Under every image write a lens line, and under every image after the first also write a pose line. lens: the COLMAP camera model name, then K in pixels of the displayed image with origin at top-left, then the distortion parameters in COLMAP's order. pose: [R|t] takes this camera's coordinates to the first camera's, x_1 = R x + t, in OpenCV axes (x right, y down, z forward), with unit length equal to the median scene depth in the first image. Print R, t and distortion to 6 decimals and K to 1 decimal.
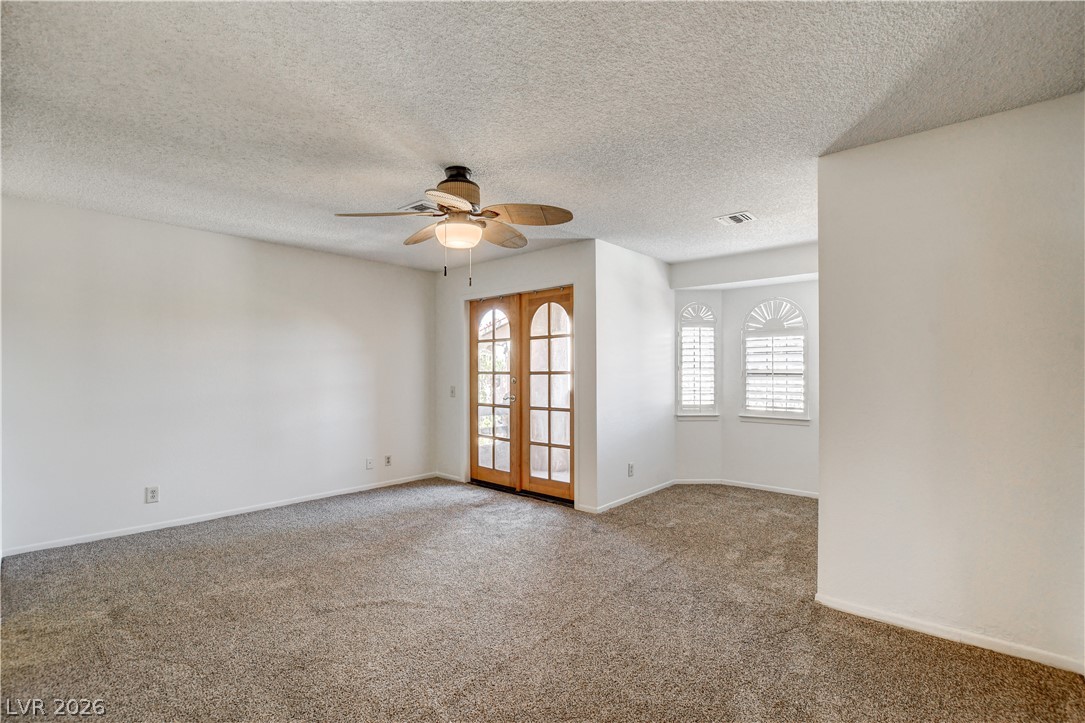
lens RADIAL K [[487.7, 0, 540.8], [0, 487.7, 369.5], [0, 0, 1]] dist [-0.031600, 0.003254]
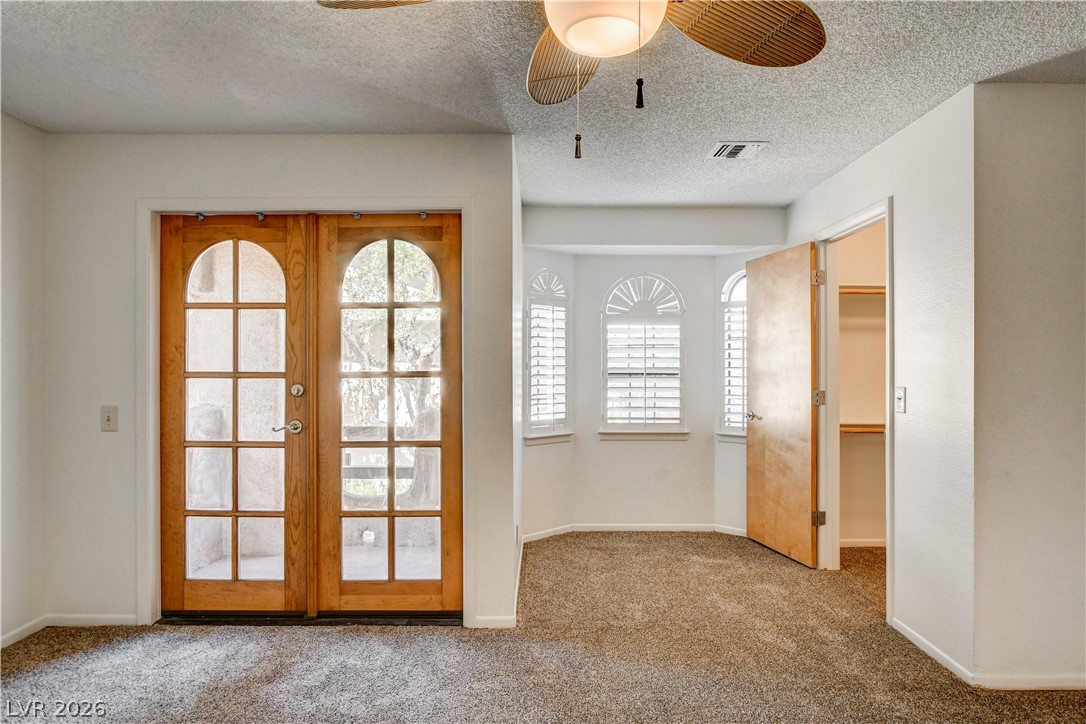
lens RADIAL K [[637.6, 0, 544.1], [0, 637.6, 362.1], [0, 0, 1]] dist [-0.003594, 0.000758]
pose [[0.754877, 0.006079, 0.655838, -0.291370], [-0.001803, 0.999973, -0.007193, -0.001683], [-0.655864, 0.004247, 0.754867, 0.361708]]
